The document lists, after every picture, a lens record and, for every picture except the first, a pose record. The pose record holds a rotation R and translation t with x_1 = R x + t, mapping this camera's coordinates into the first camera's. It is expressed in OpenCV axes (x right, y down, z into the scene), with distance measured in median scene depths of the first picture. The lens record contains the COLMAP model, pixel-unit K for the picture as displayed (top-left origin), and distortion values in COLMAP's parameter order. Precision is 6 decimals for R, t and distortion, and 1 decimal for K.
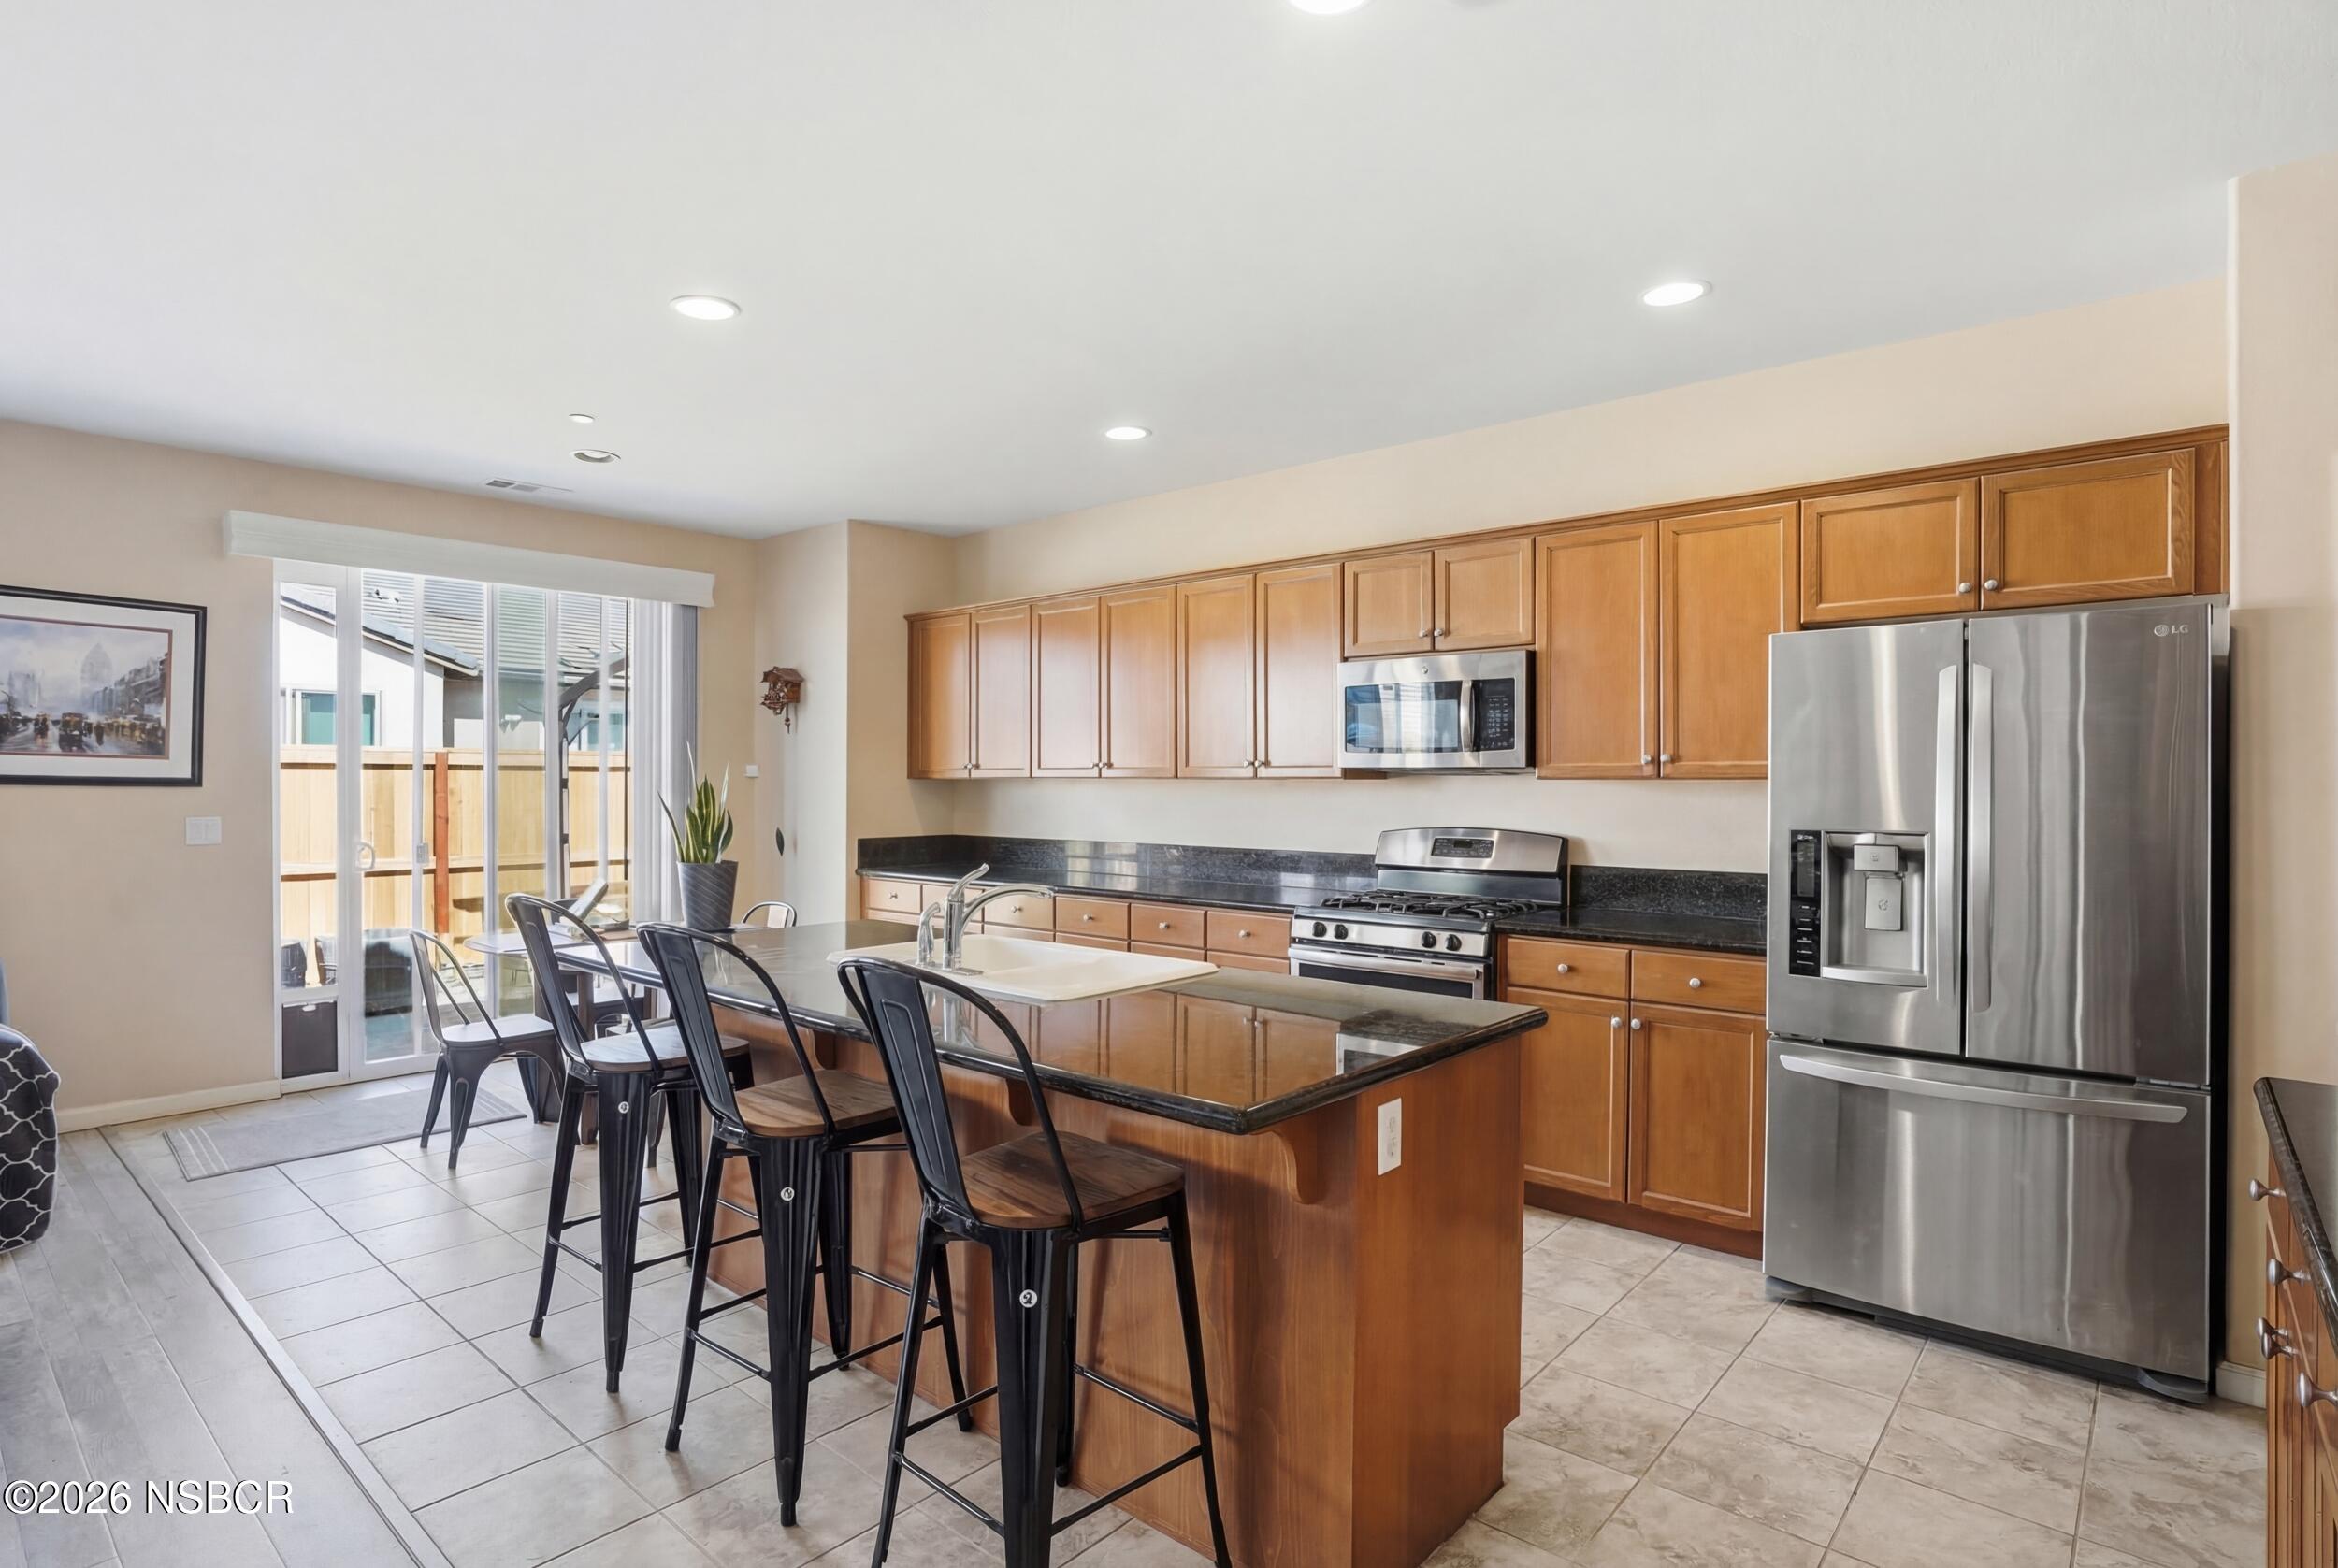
lens RADIAL K [[1214.6, 0, 1130.3], [0, 1214.6, 765.7], [0, 0, 1]] dist [-0.013402, 0.003253]
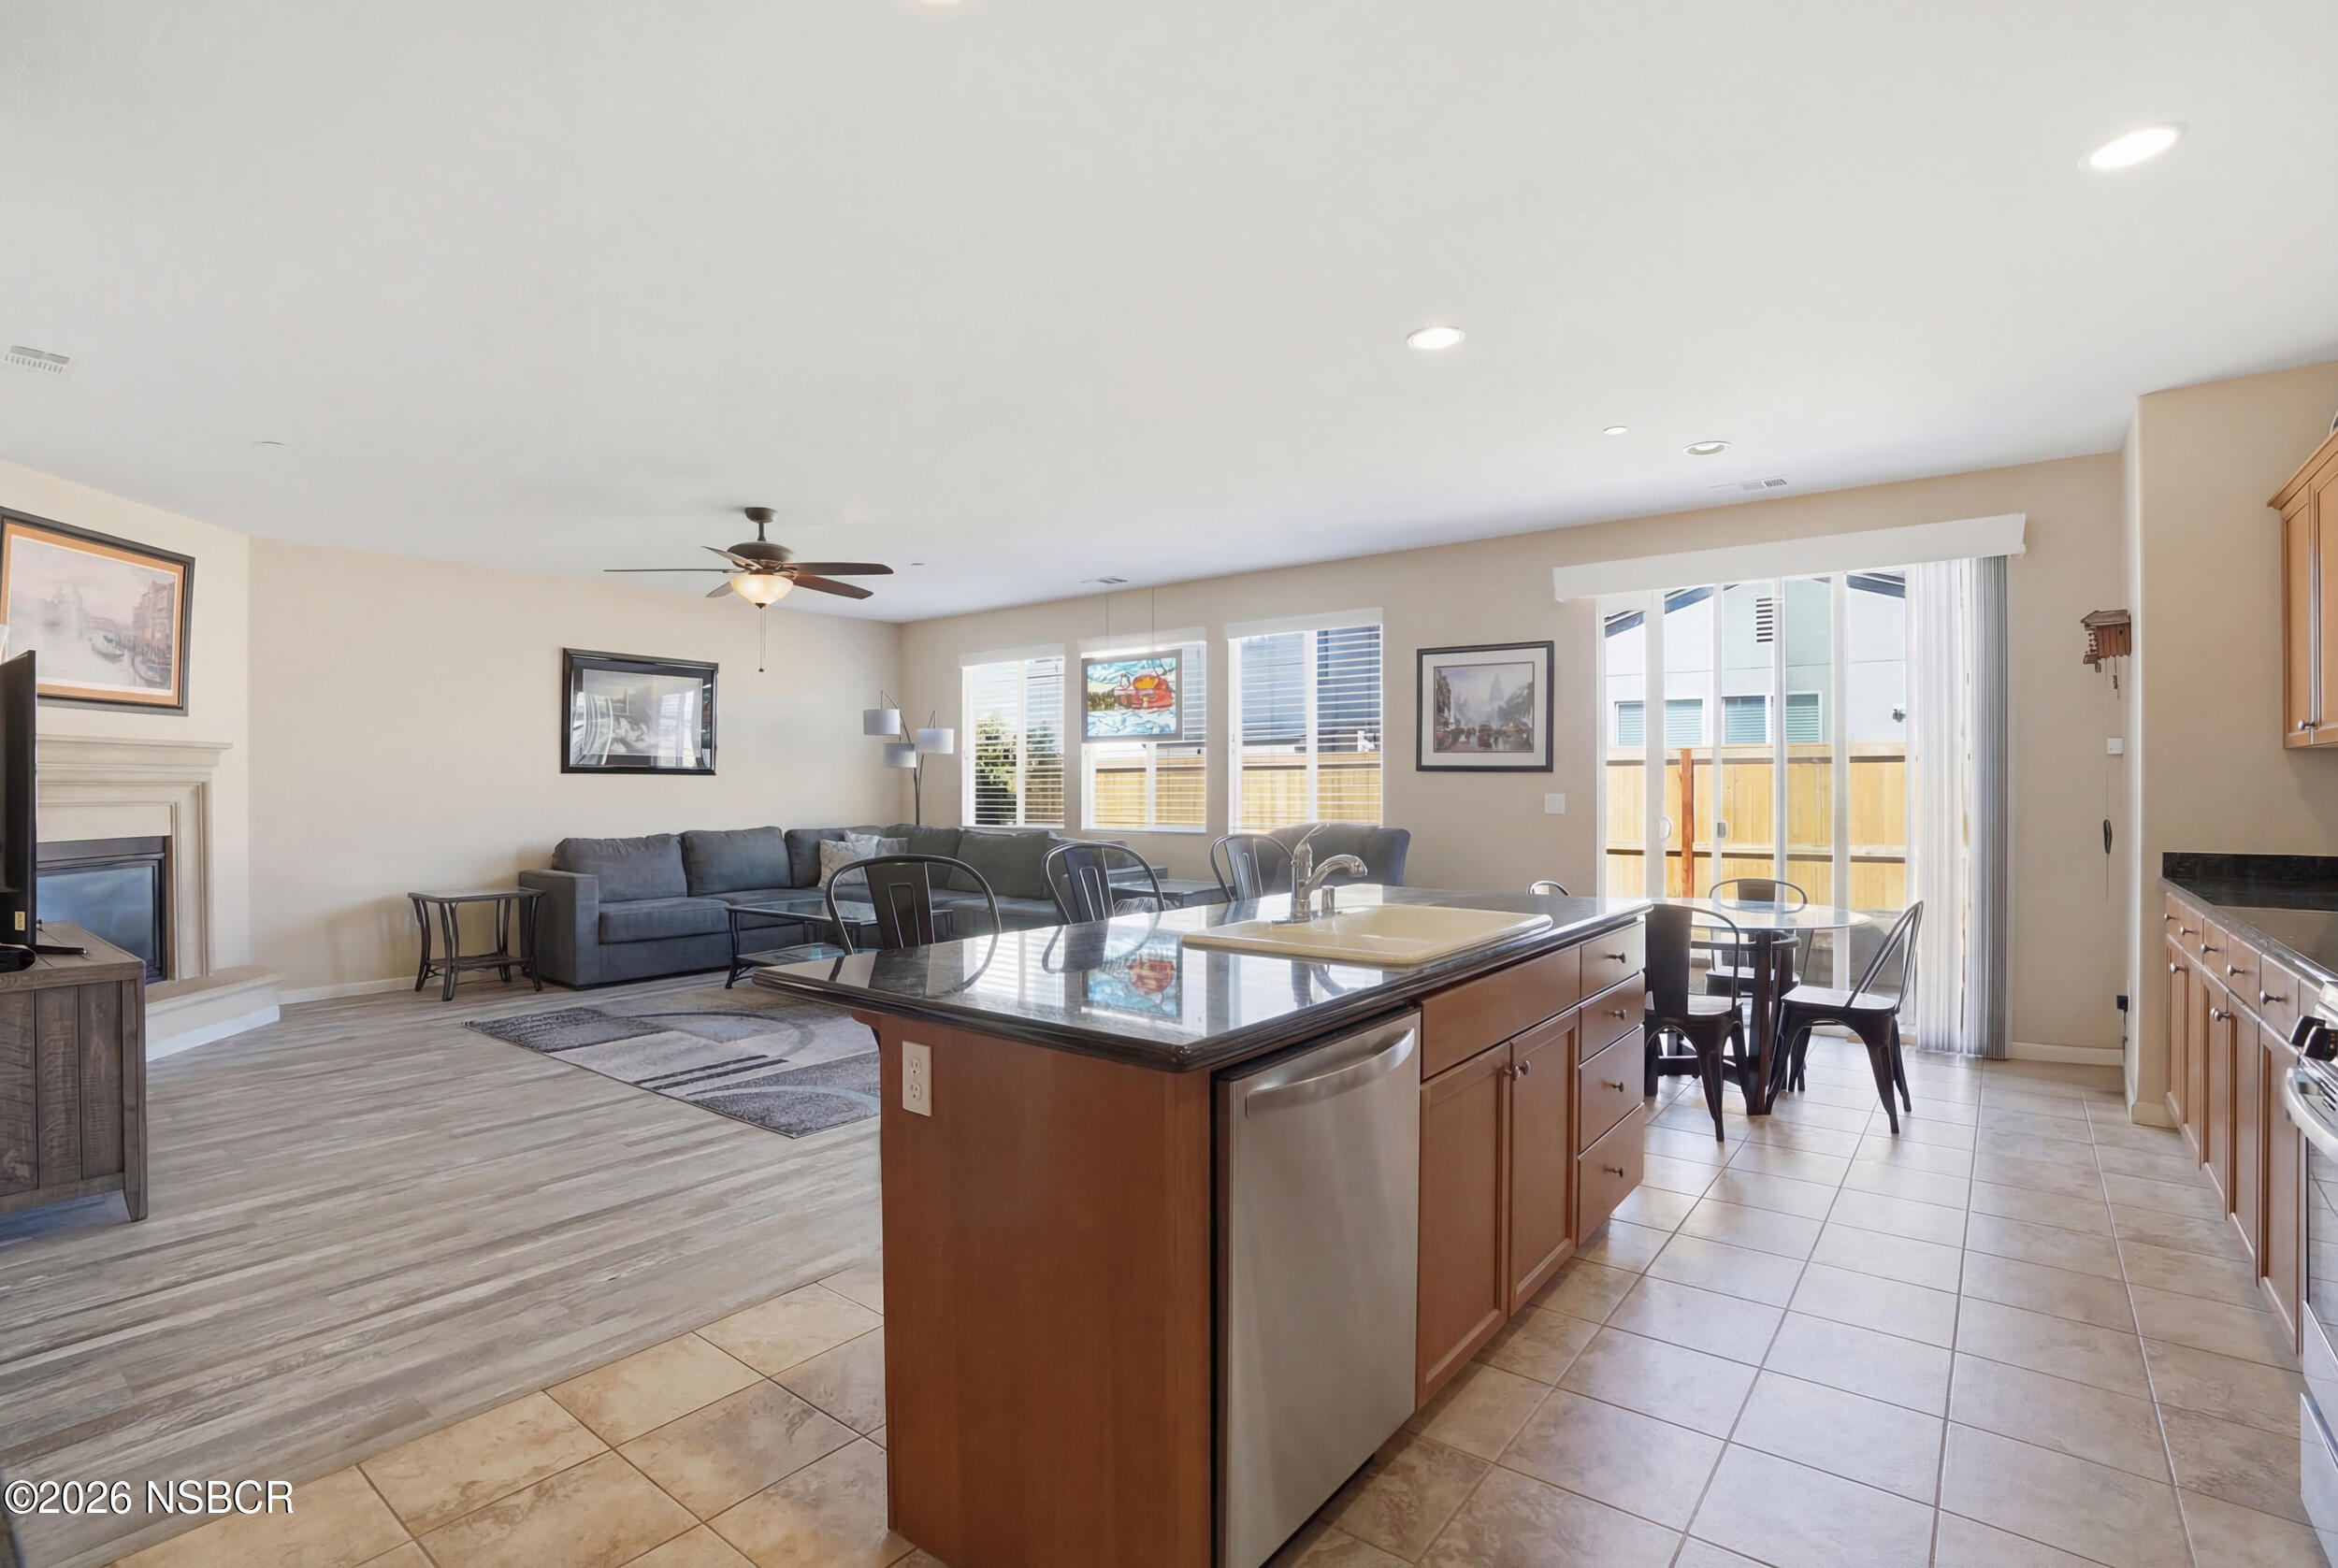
lens RADIAL K [[1094.5, 0, 1154.3], [0, 1094.5, 782.3], [0, 0, 1]] dist [-0.037111, 0.005026]
pose [[0.050137, -0.001344, -0.998741, 0.492912], [0.015745, 0.999876, -0.000556, 0.024396], [0.998618, -0.015697, 0.050152, 0.506896]]
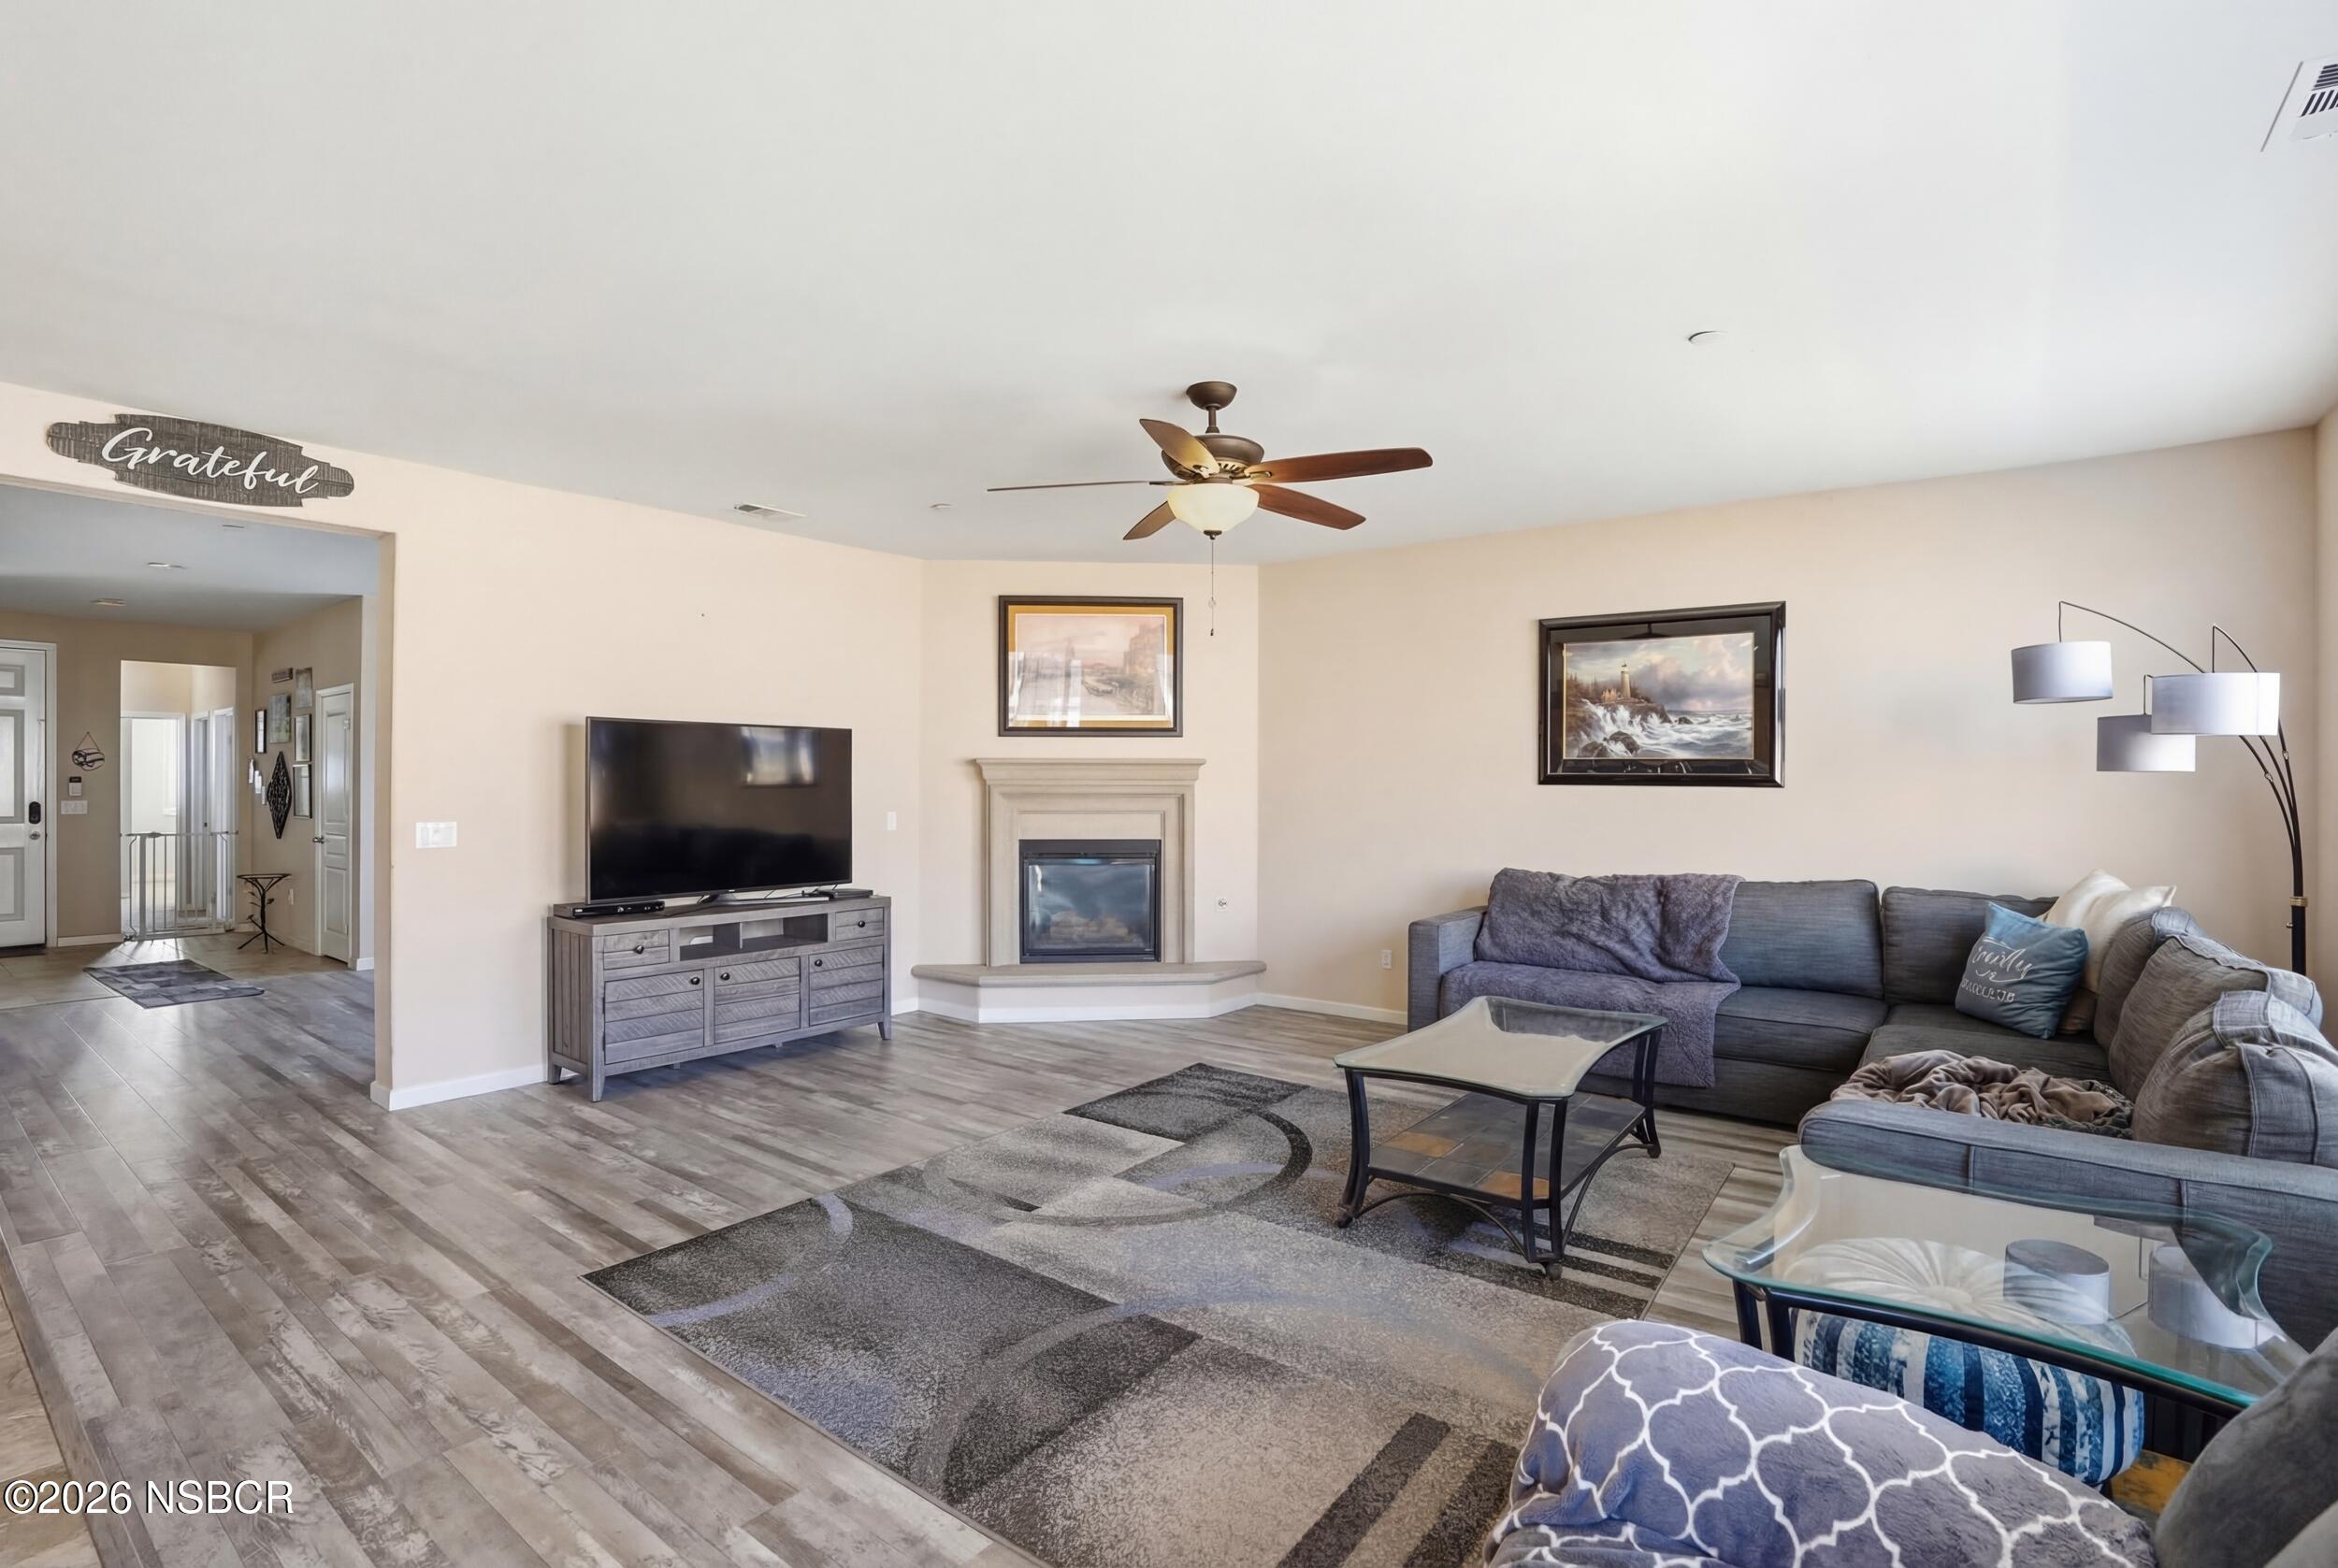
lens RADIAL K [[1108.9, 0, 1163.5], [0, 1108.9, 783.6], [0, 0, 1]] dist [-0.053743, 0.014009]
pose [[-0.997700, -0.003012, -0.067717, -0.664027], [-0.002301, 0.999941, -0.010574, 0.008367], [0.067745, -0.010394, -0.997649, 0.932531]]
